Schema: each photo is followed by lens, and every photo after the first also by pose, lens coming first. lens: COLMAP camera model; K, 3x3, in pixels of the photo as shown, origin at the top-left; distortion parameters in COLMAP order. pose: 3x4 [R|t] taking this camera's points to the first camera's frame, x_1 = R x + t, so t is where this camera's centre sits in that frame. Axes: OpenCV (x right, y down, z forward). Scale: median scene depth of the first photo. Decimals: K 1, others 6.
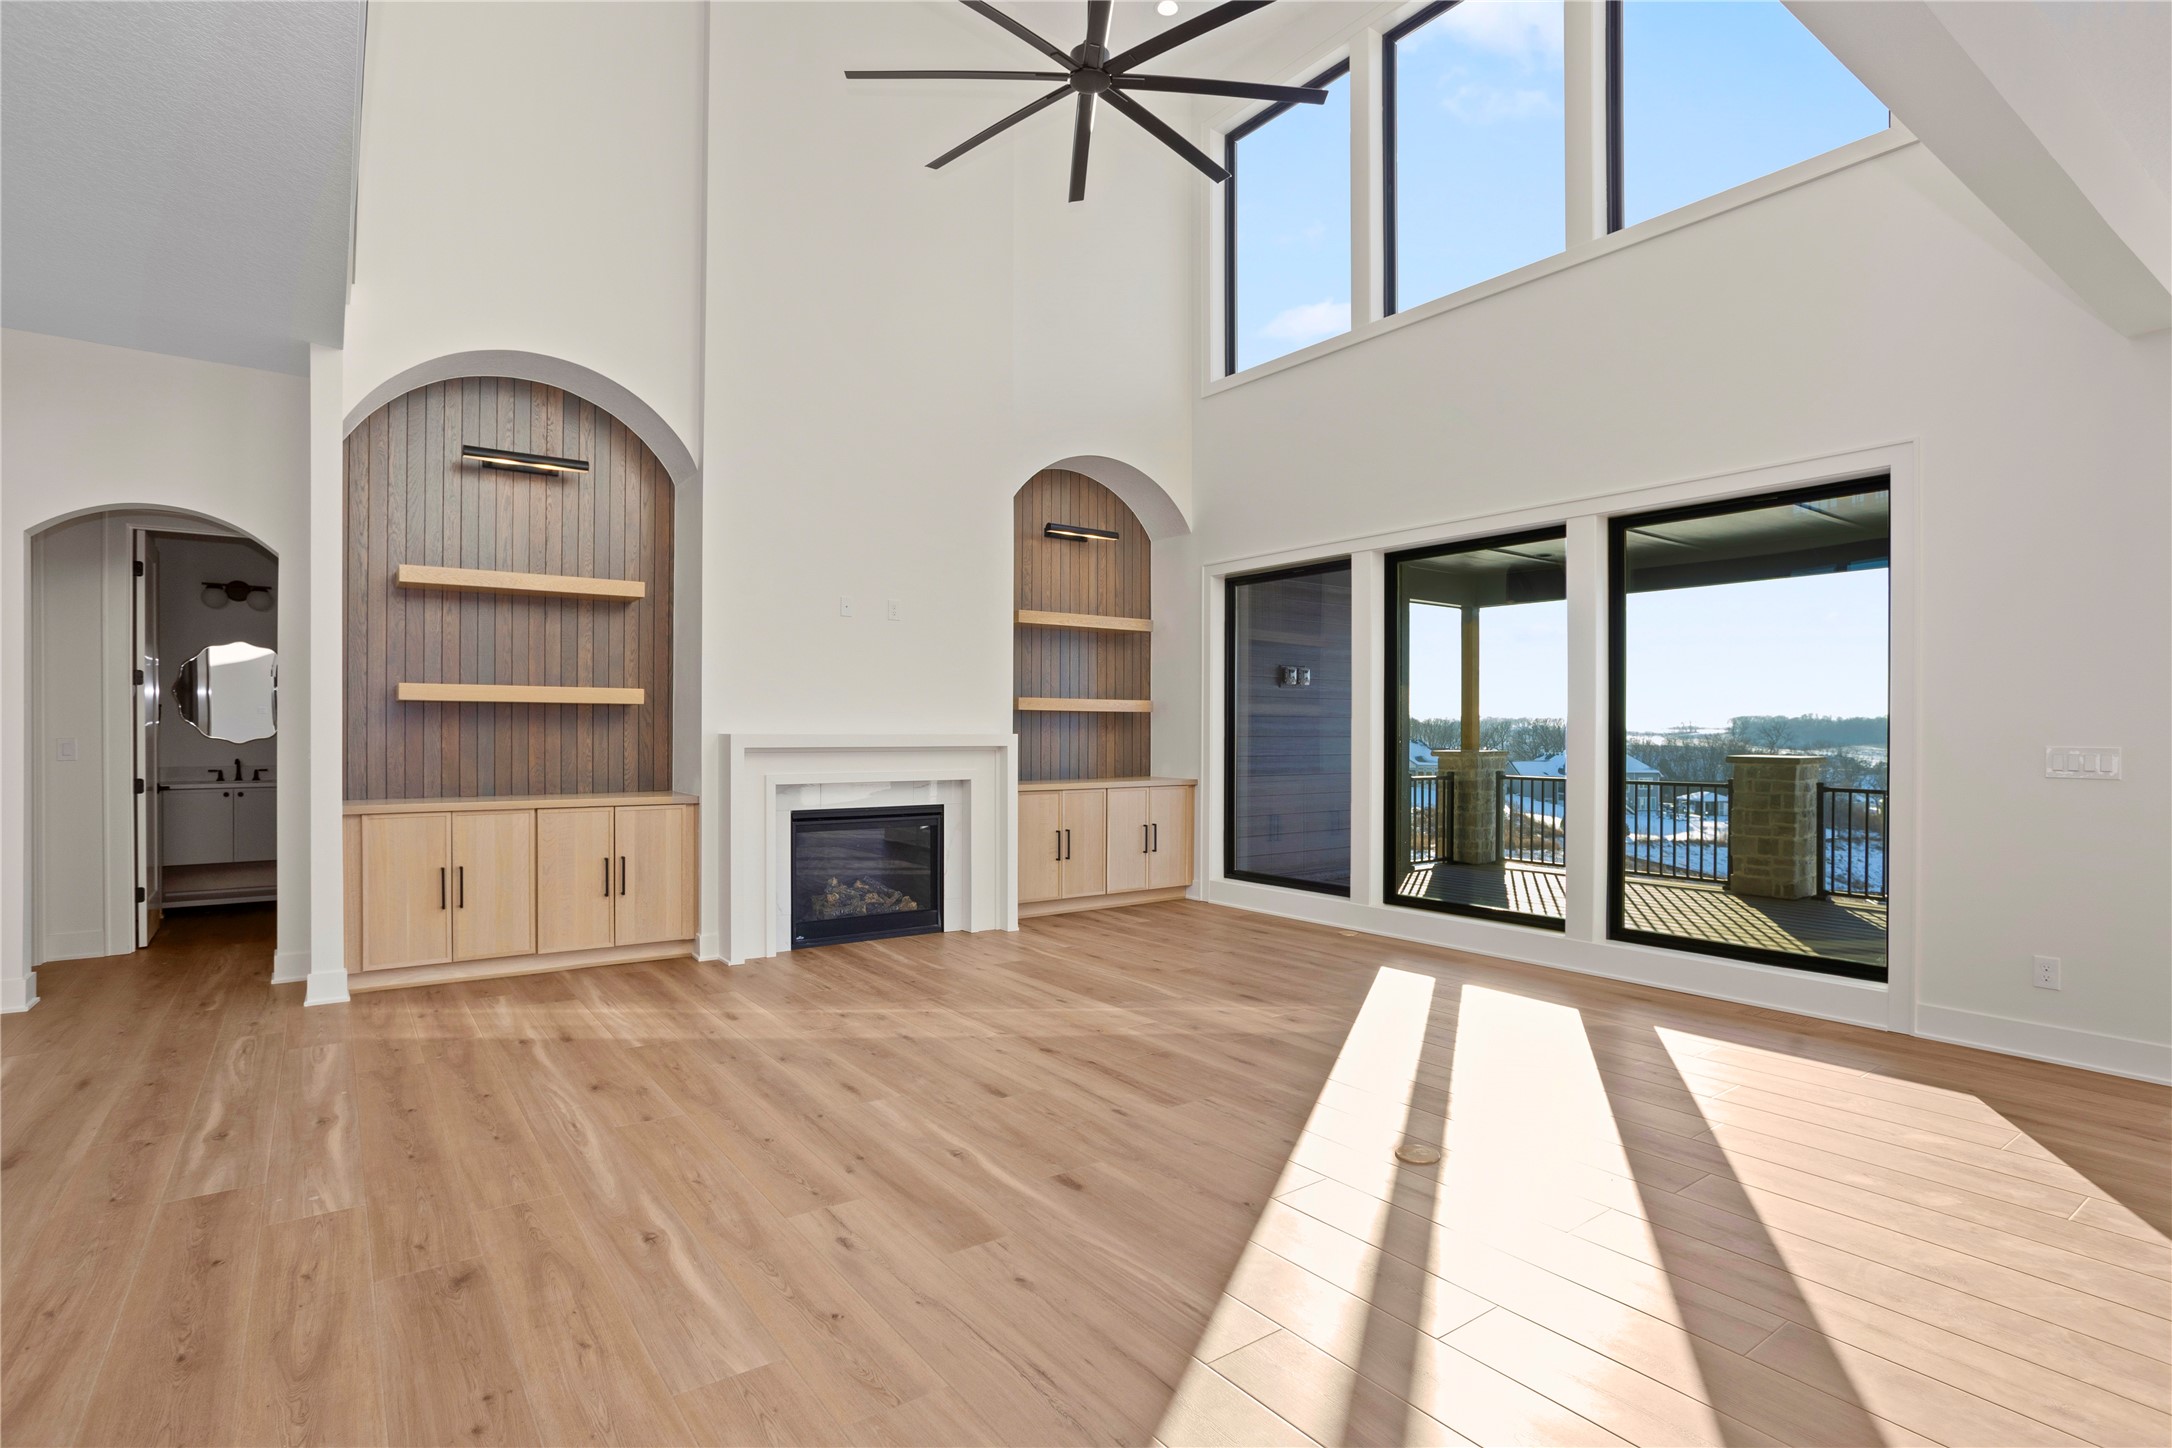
lens RADIAL K [[1078.1, 0, 1093.7], [0, 1078.1, 732.5], [0, 0, 1]] dist [-0.053506, 0.023869]
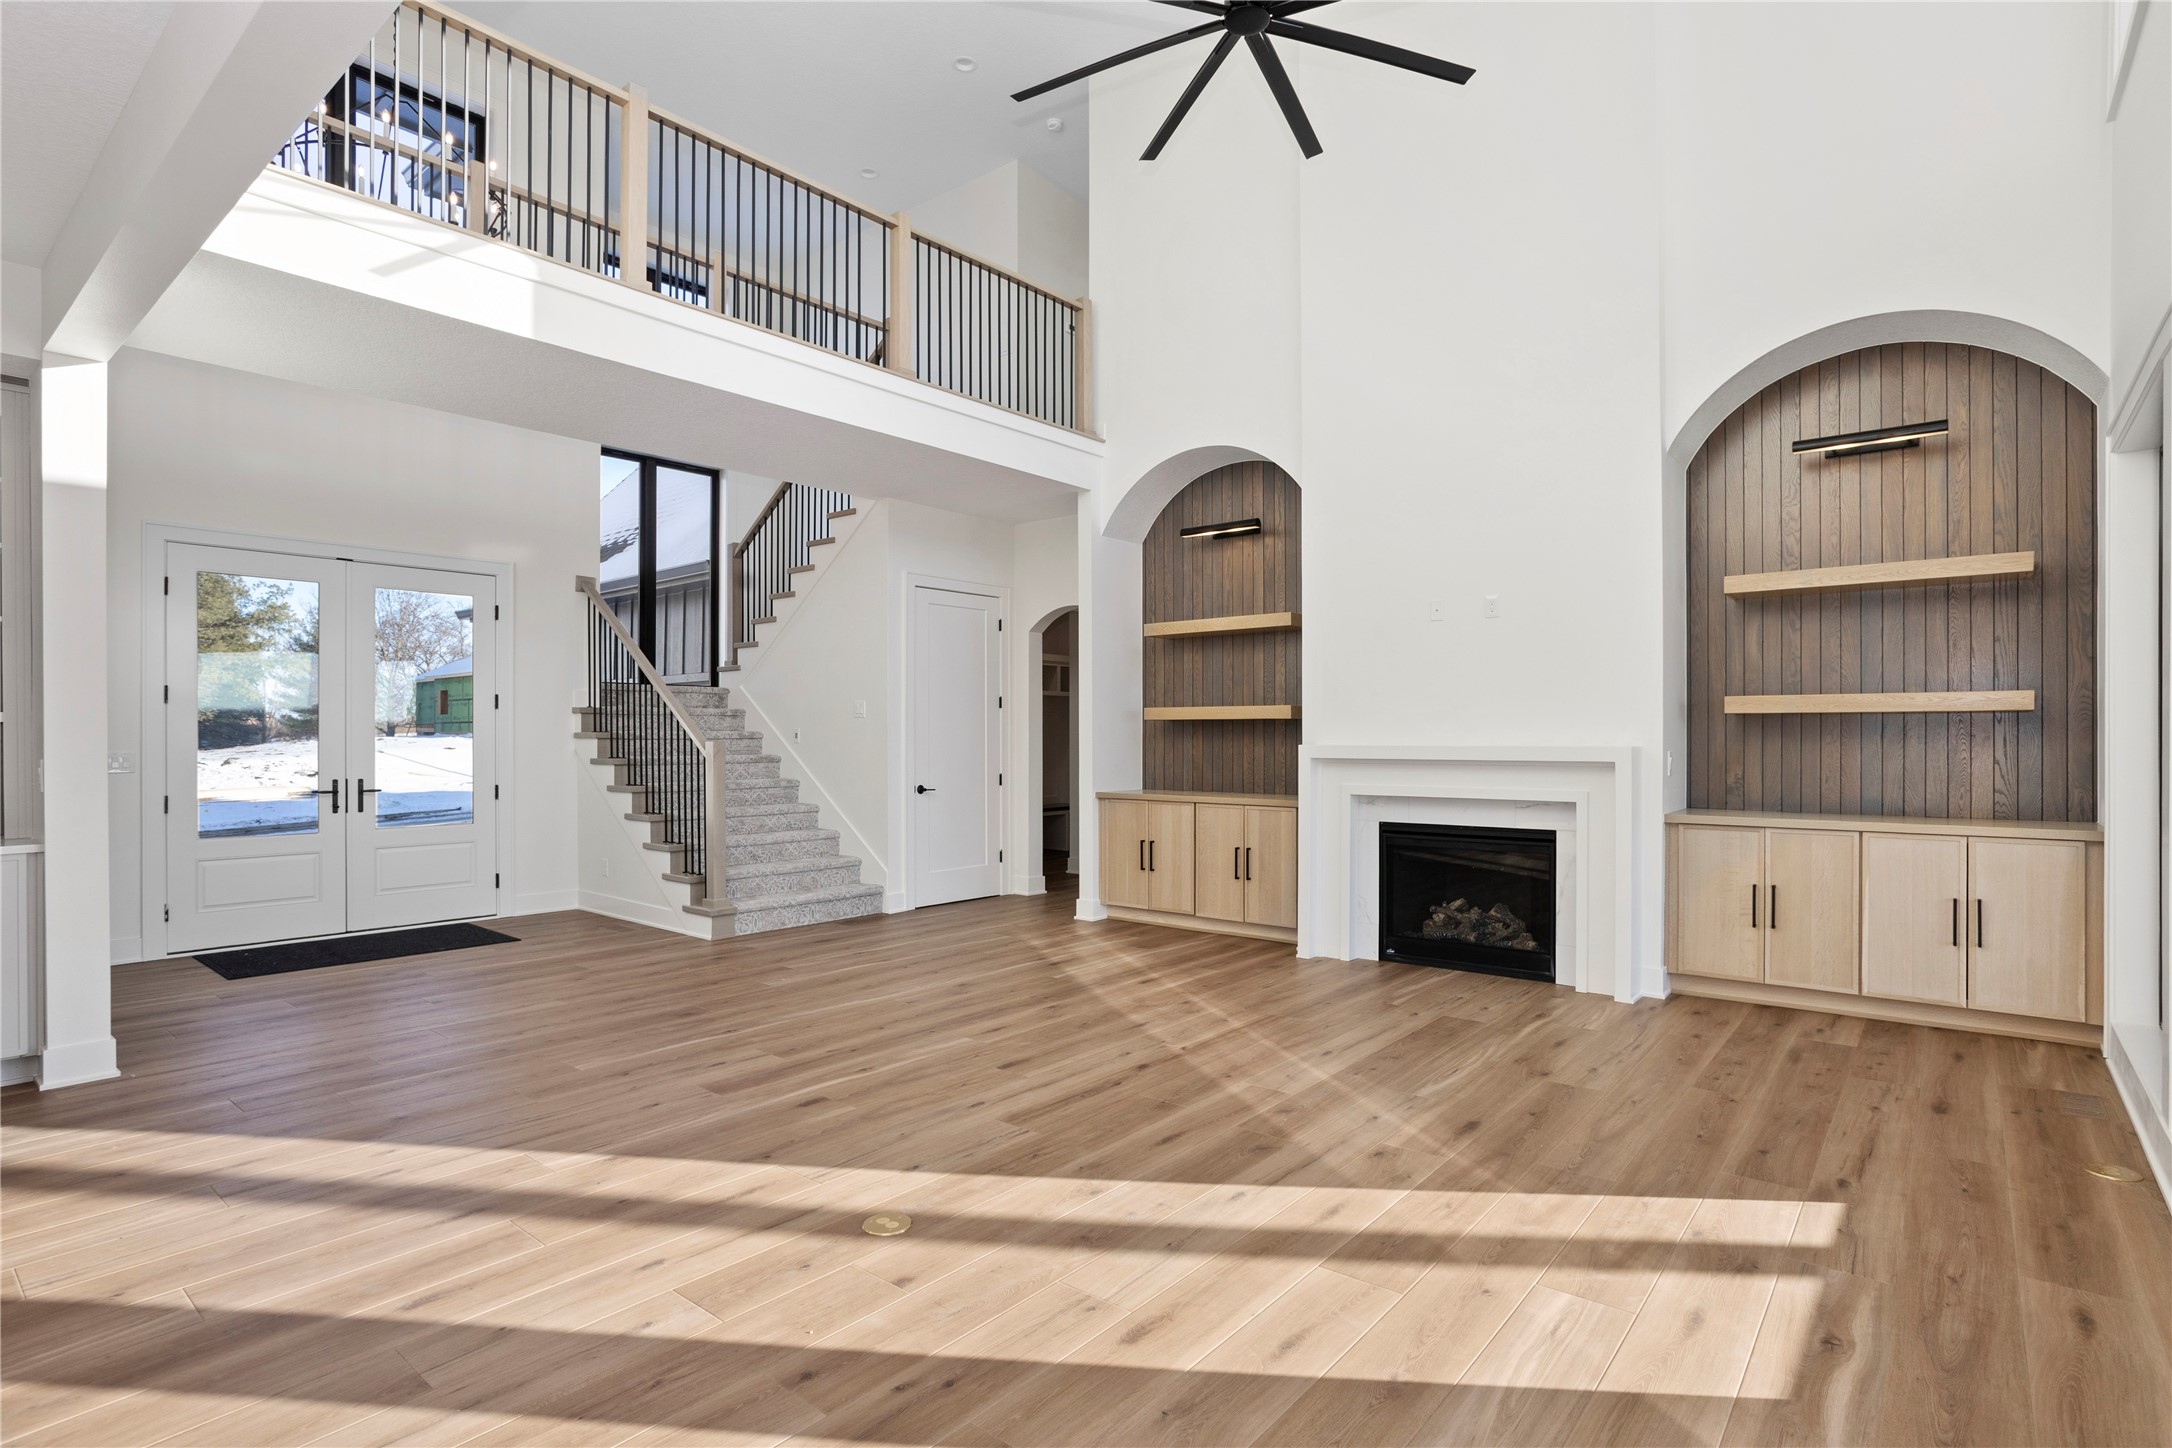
lens RADIAL K [[1078.1, 0, 1093.7], [0, 1078.1, 732.5], [0, 0, 1]] dist [-0.053506, 0.023869]
pose [[0.248237, -0.006808, -0.968675, 0.837939], [-0.000423, 0.999974, -0.007136, -0.004357], [0.968699, 0.002181, 0.248228, 0.658307]]
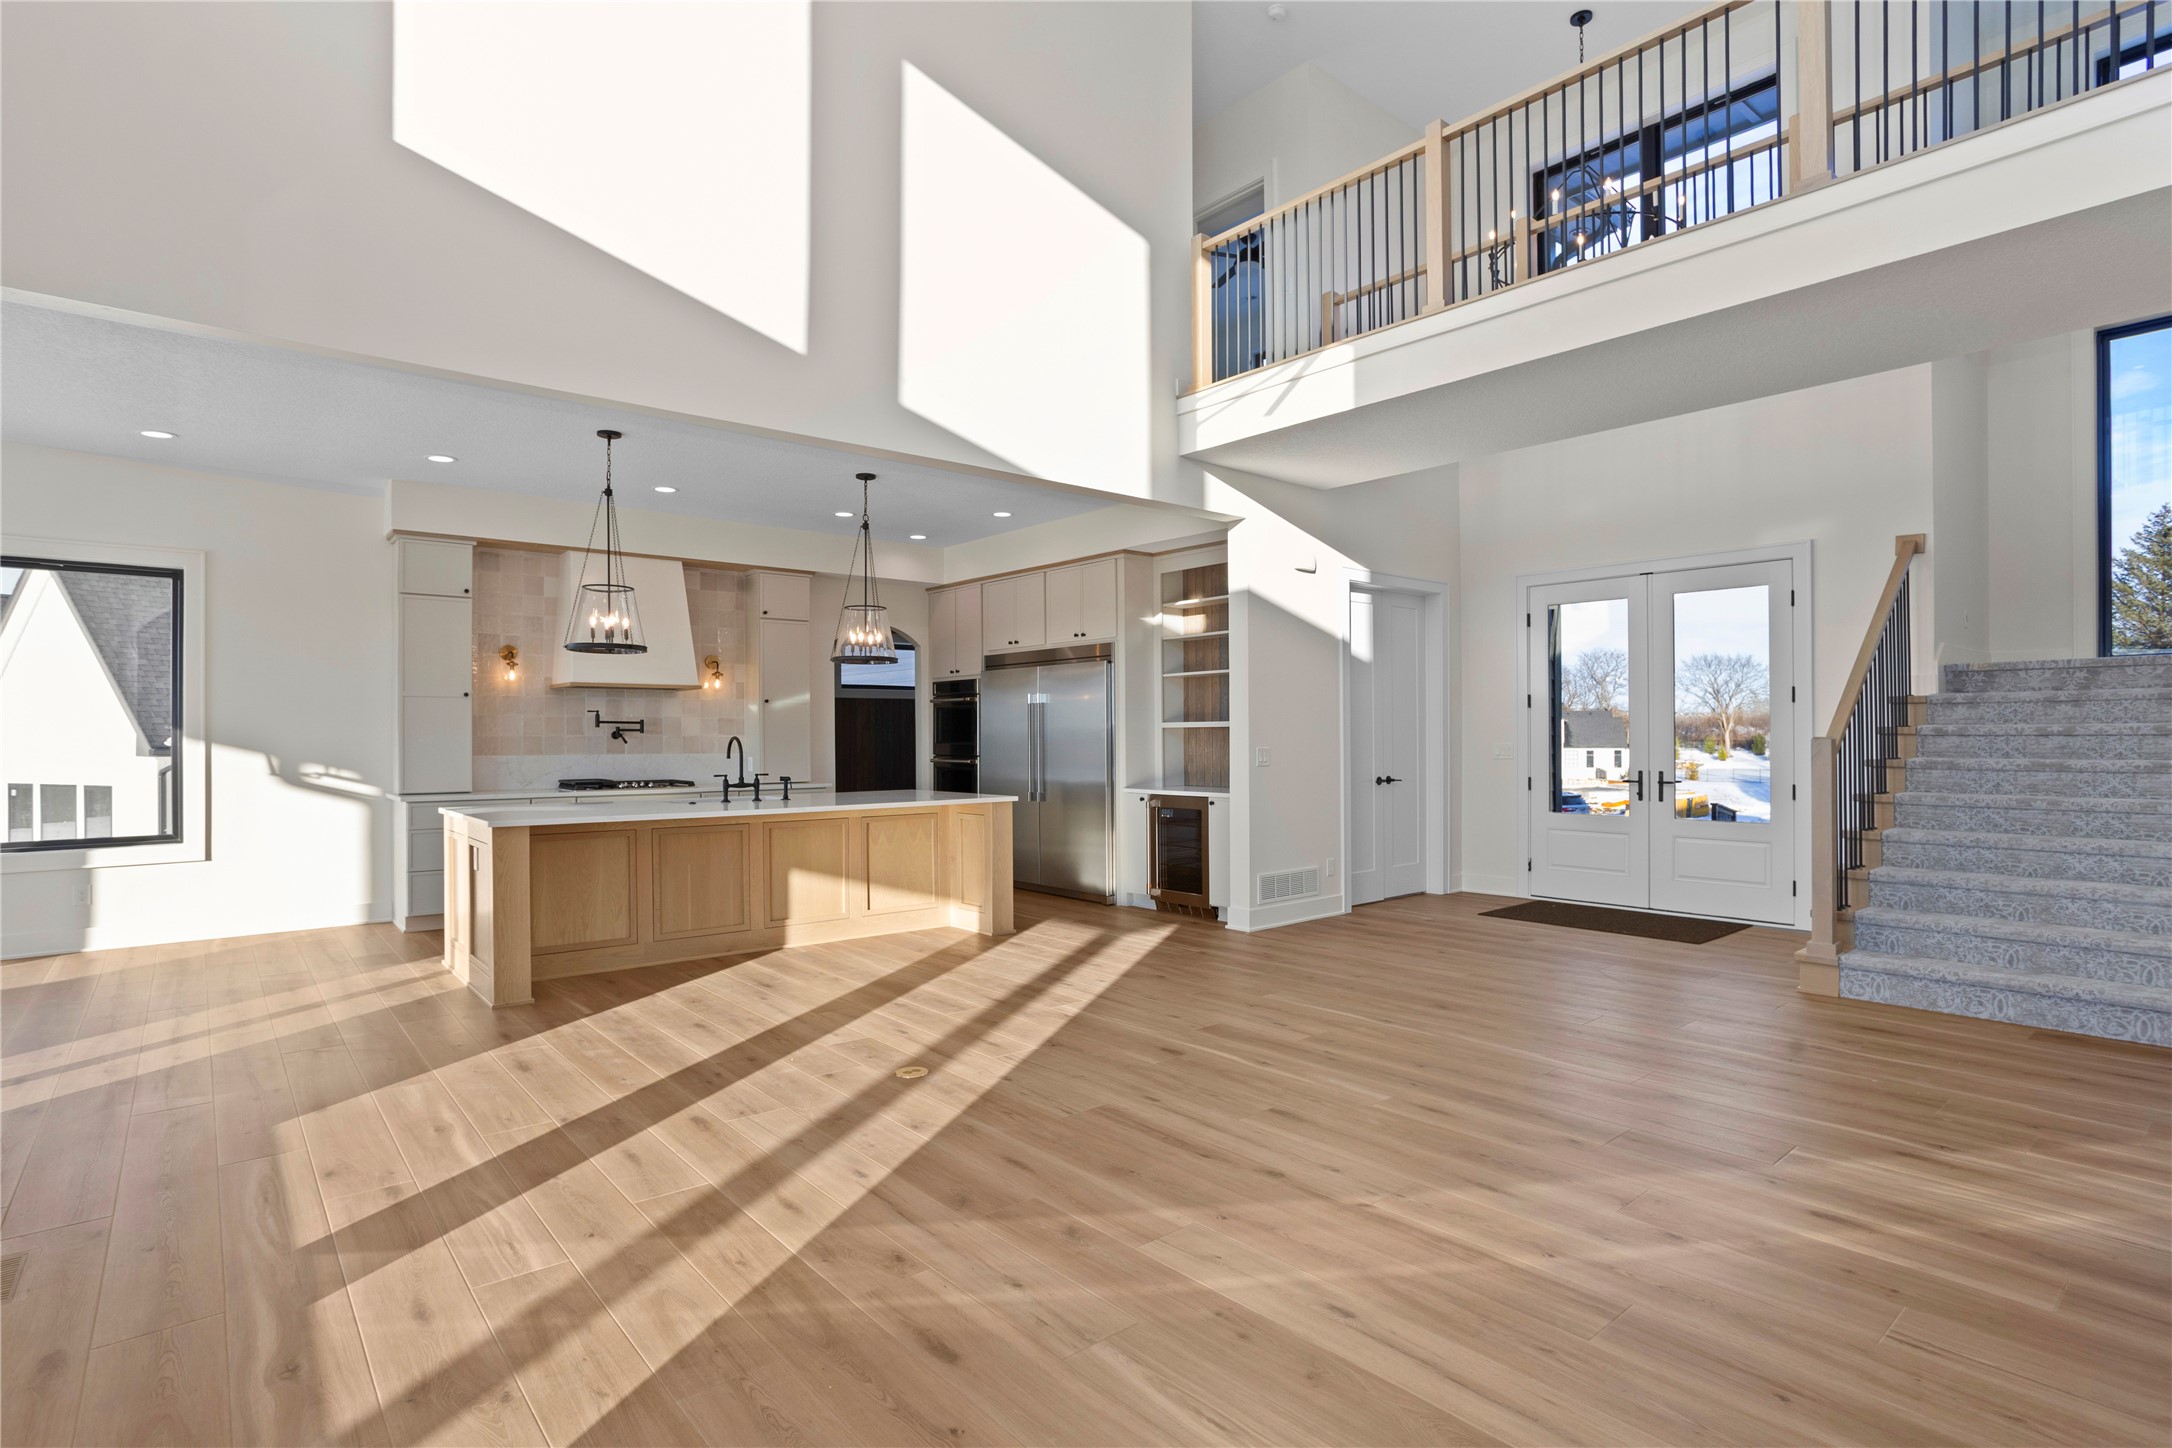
lens RADIAL K [[1078.1, 0, 1093.7], [0, 1078.1, 732.5], [0, 0, 1]] dist [-0.053506, 0.023869]
pose [[-0.997215, 0.001587, -0.074563, 0.125565], [0.001611, 0.999999, -0.000266, -0.010110], [0.074563, -0.000386, -0.997216, 1.605052]]
